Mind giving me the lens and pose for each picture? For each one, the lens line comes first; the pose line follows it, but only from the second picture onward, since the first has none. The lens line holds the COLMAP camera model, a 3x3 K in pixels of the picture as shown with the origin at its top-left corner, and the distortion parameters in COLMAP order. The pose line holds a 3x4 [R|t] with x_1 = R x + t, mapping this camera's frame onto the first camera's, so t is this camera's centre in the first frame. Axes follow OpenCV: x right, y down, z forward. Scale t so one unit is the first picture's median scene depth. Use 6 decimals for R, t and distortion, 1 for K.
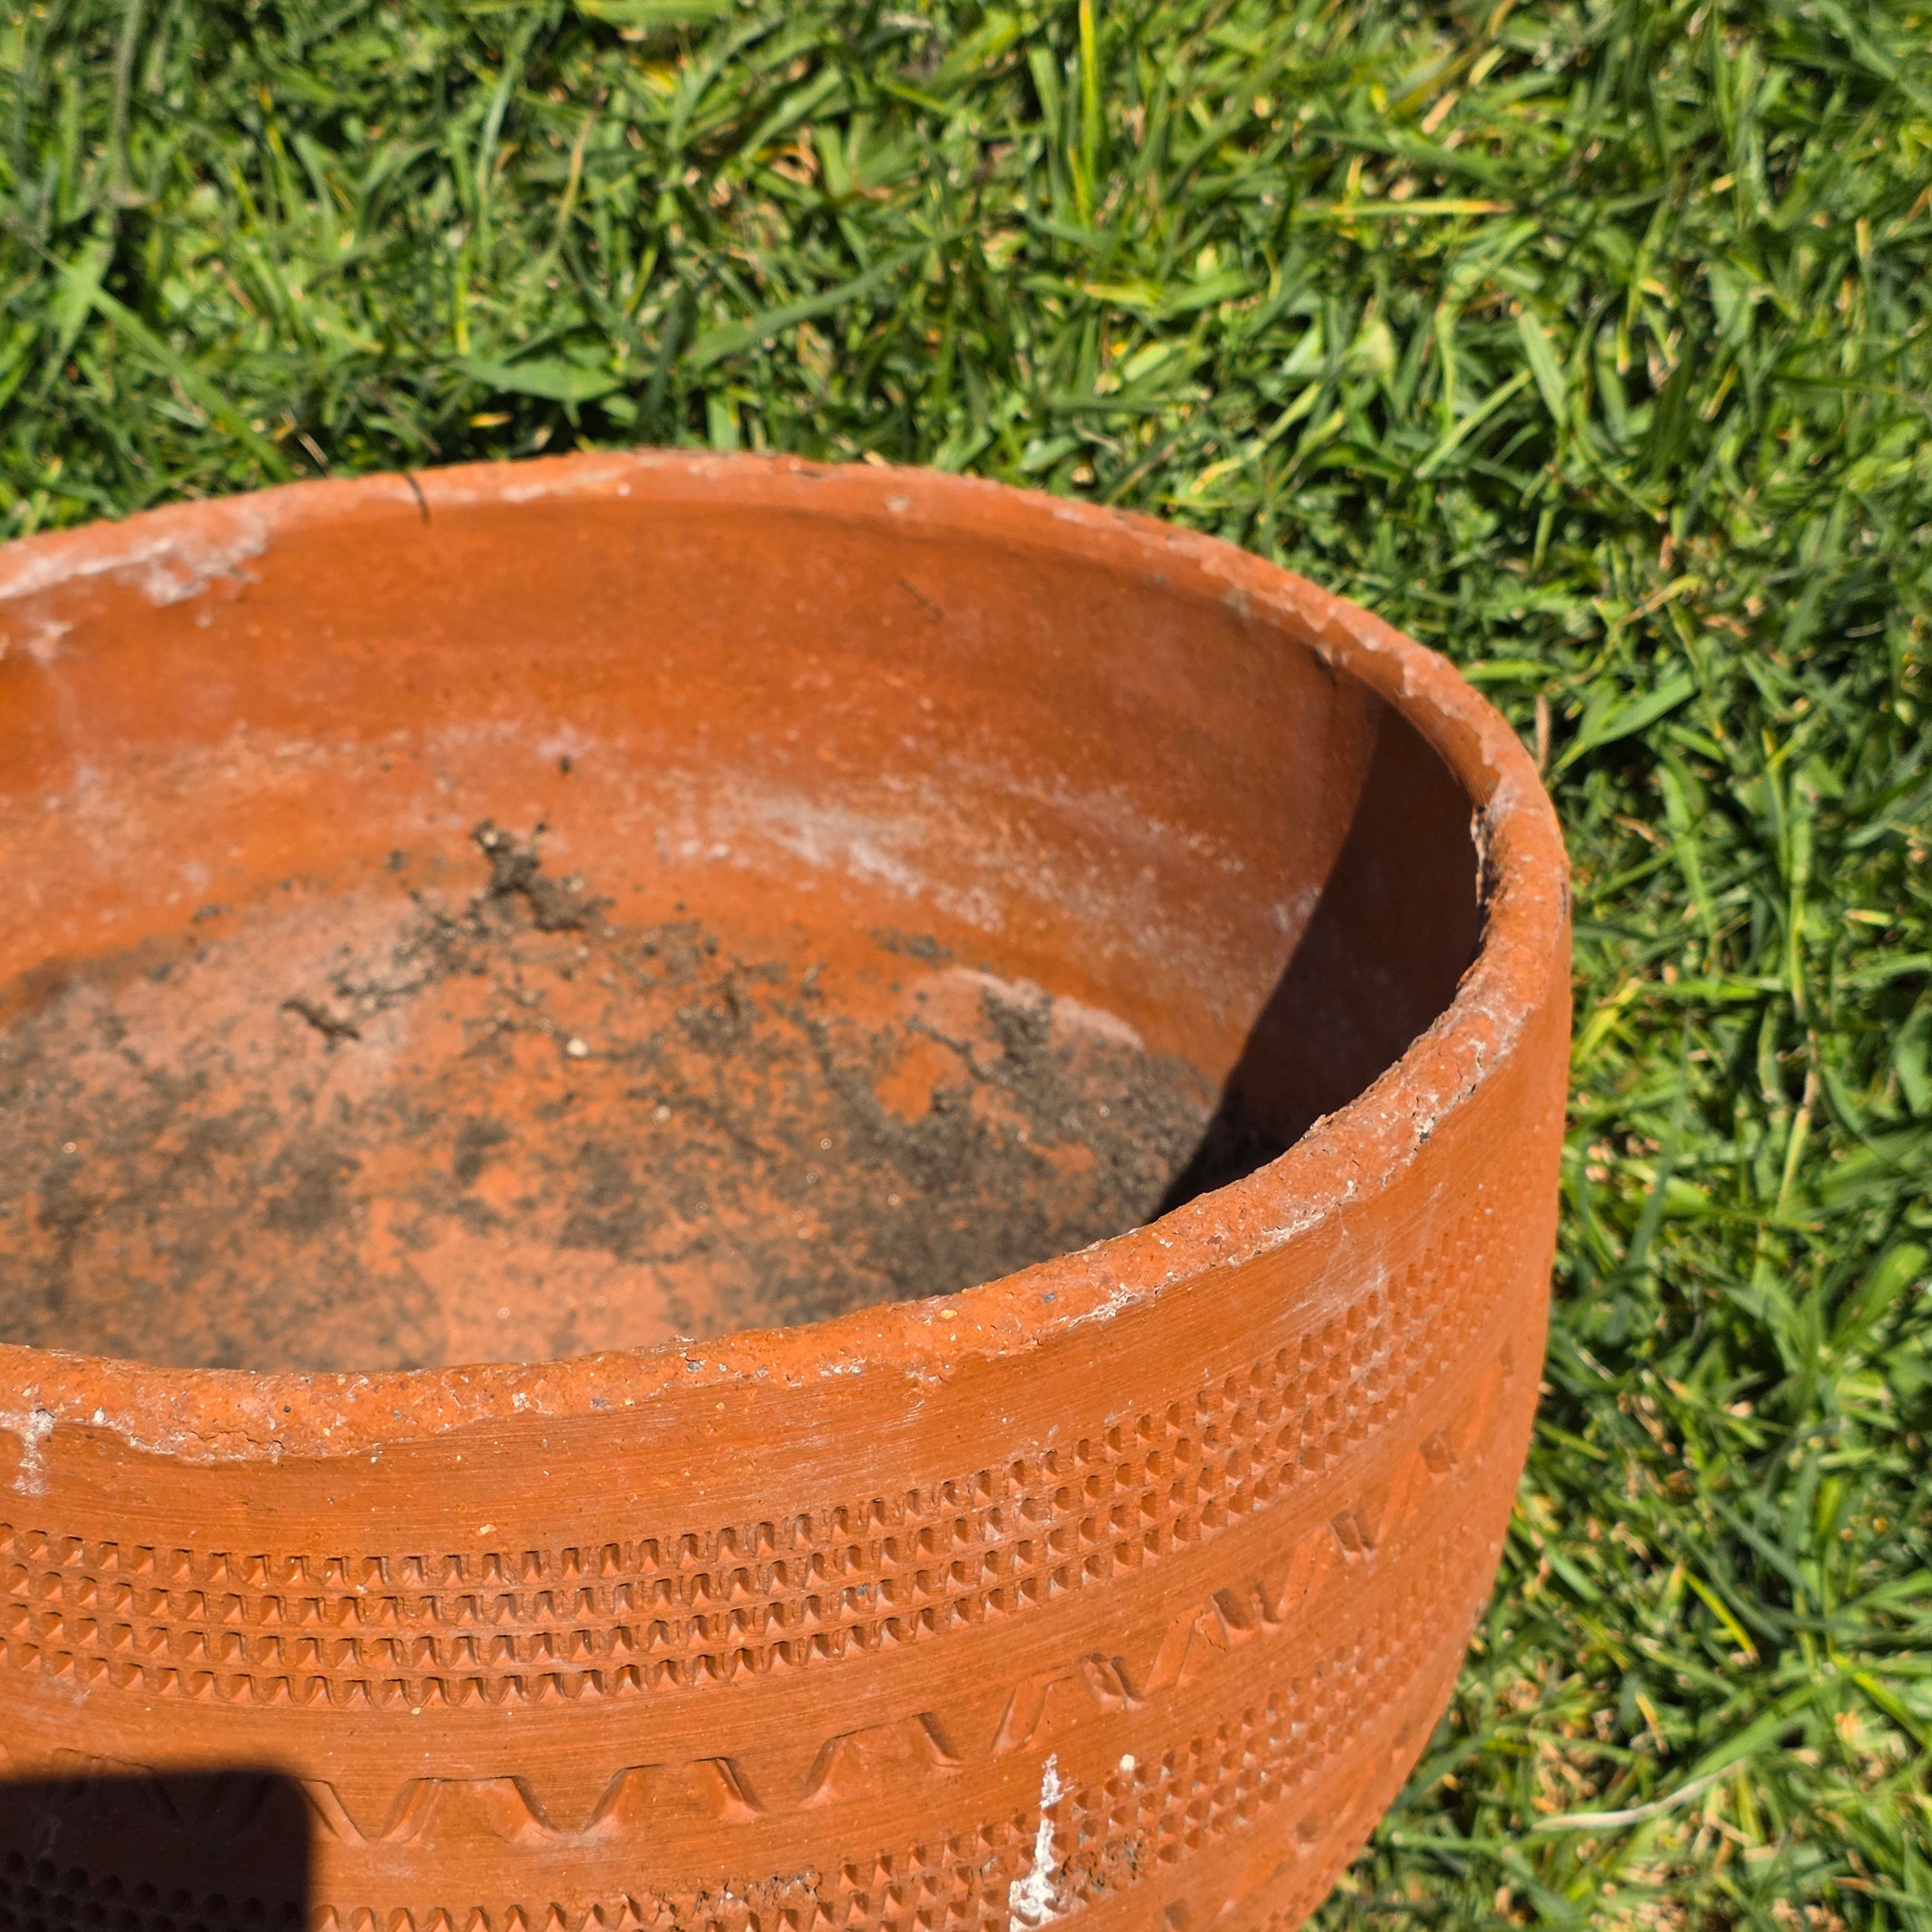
lens RADIAL K [[3391.8, 0, 966.0], [0, 3391.8, 966.0], [0, 0, 1]] dist [0.217261, -0.969755]
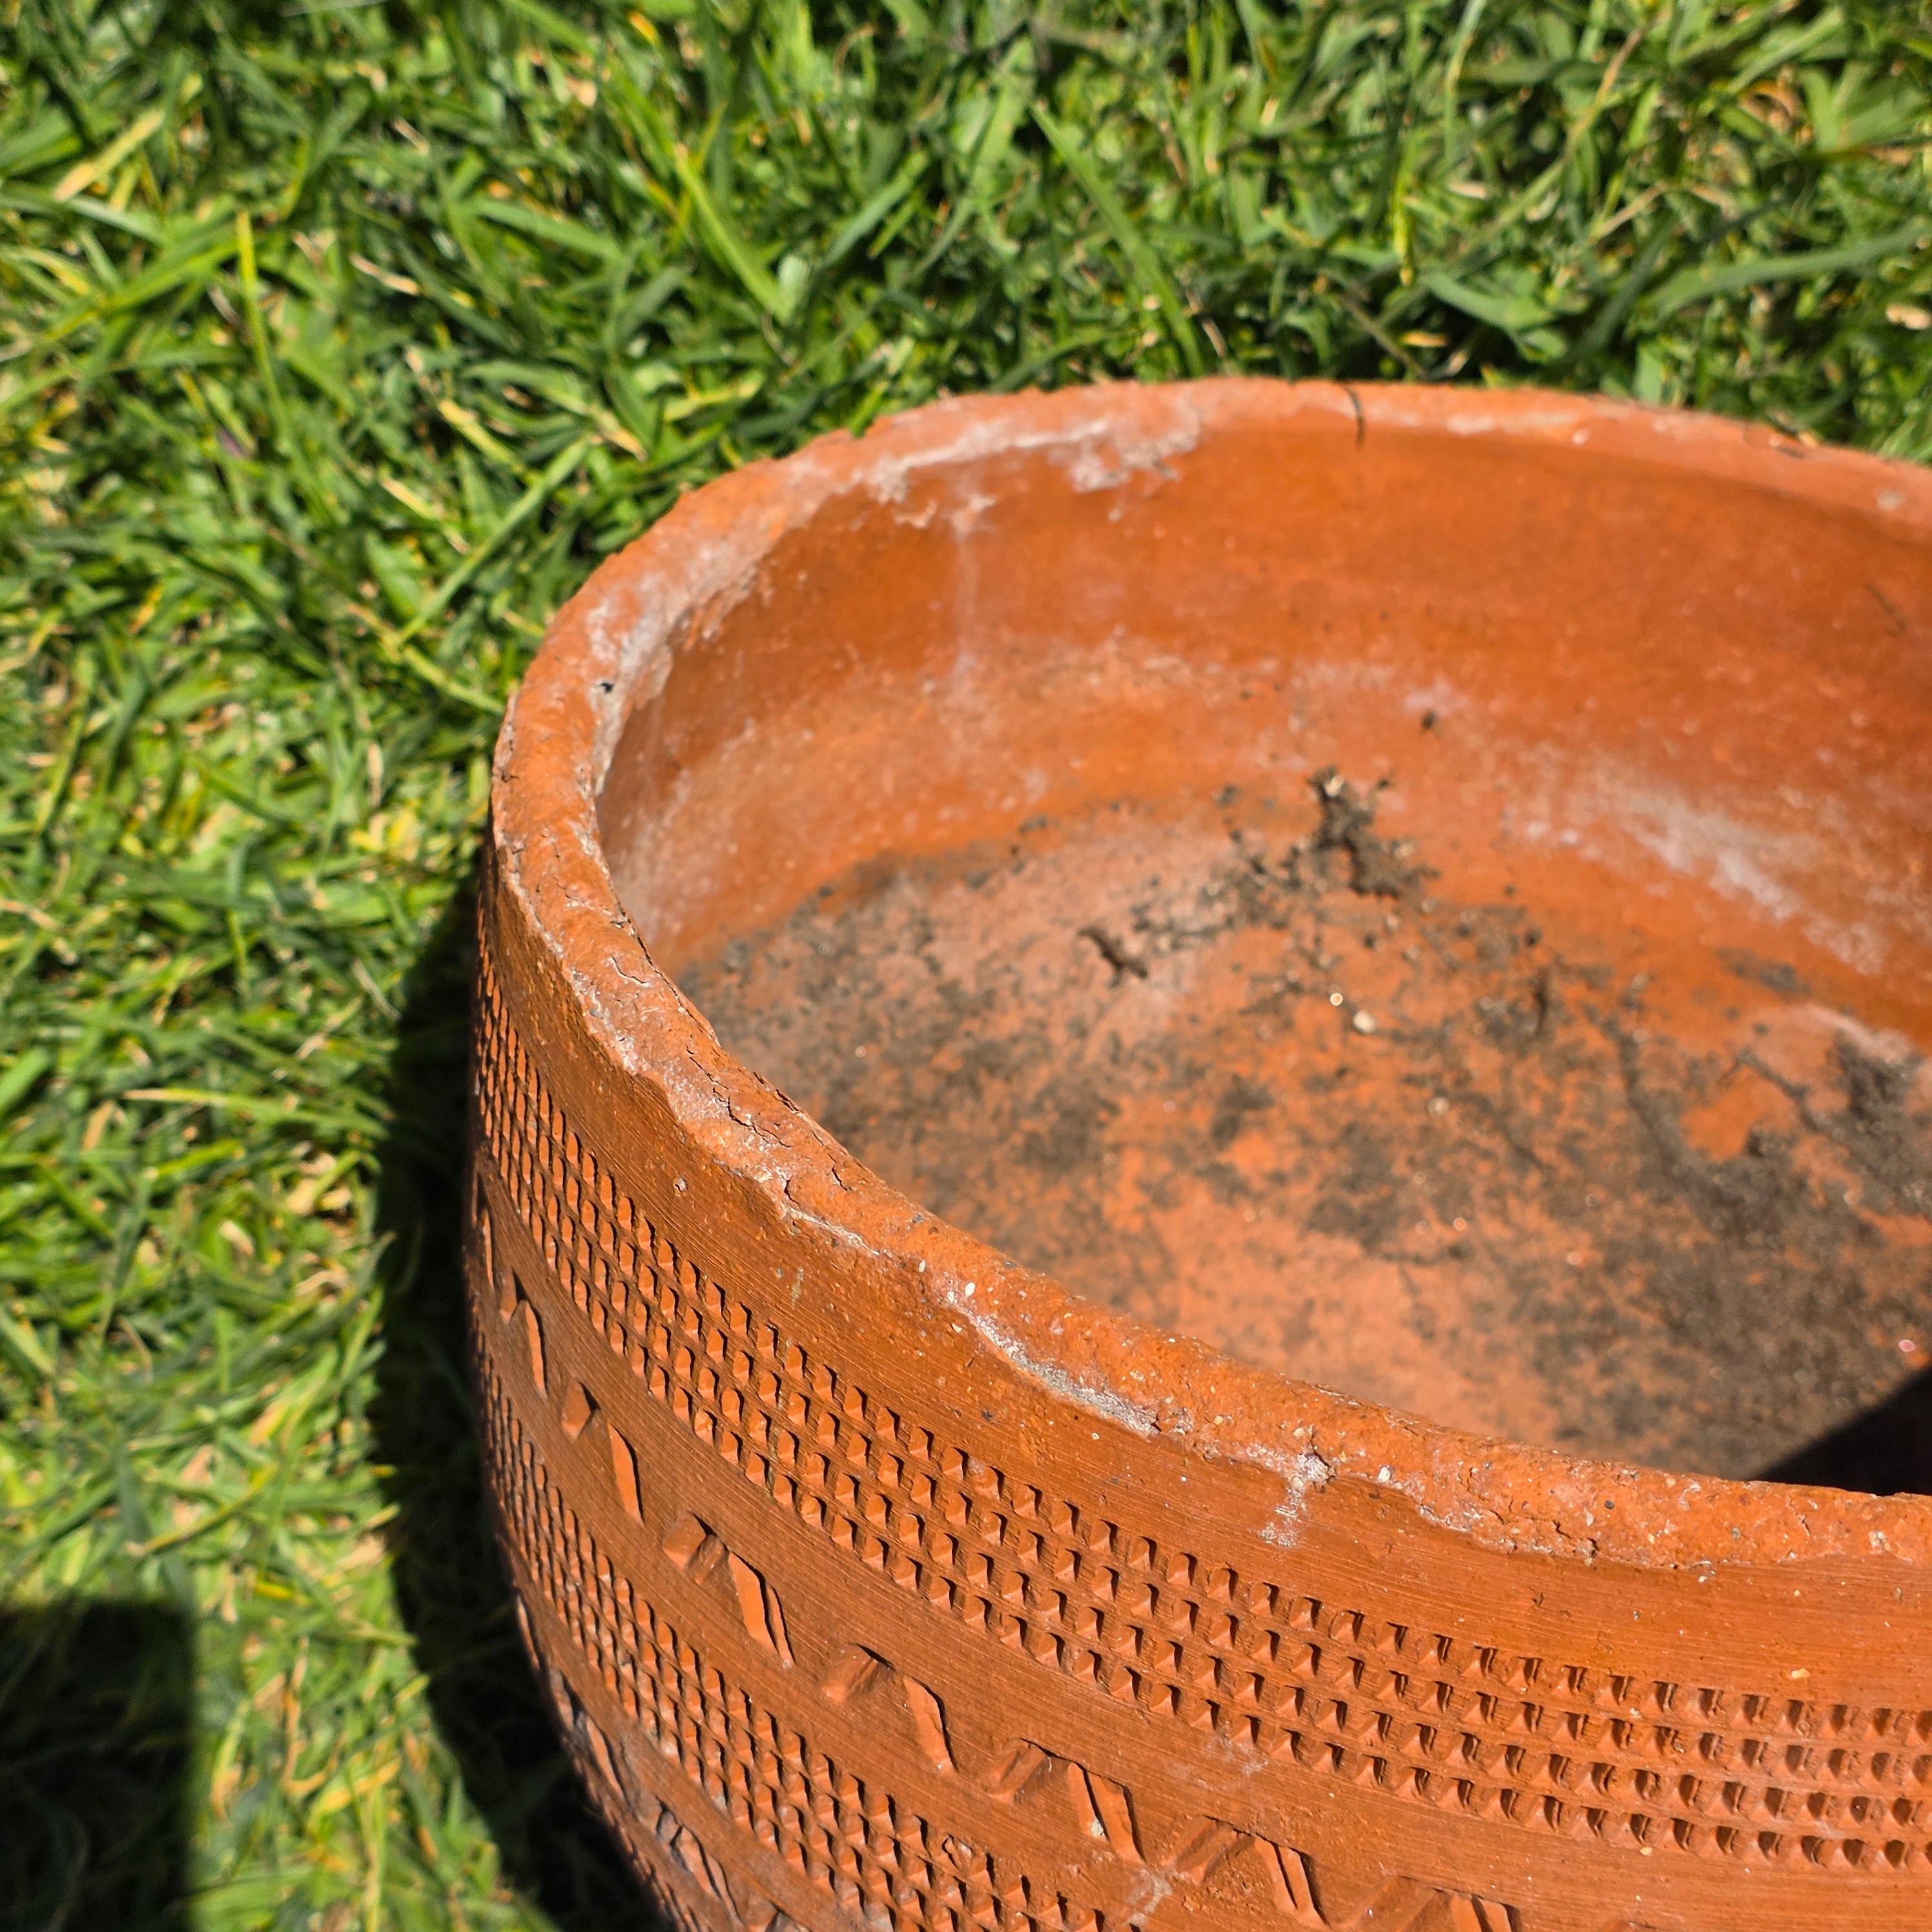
lens RADIAL K [[3391.8, 0, 966.0], [0, 3391.8, 966.0], [0, 0, 1]] dist [0.217261, -0.969755]
pose [[0.987700, 0.156310, 0.003966, -0.233288], [-0.156351, 0.987049, 0.035887, -0.007362], [0.001695, -0.036065, 0.999348, 0.078705]]
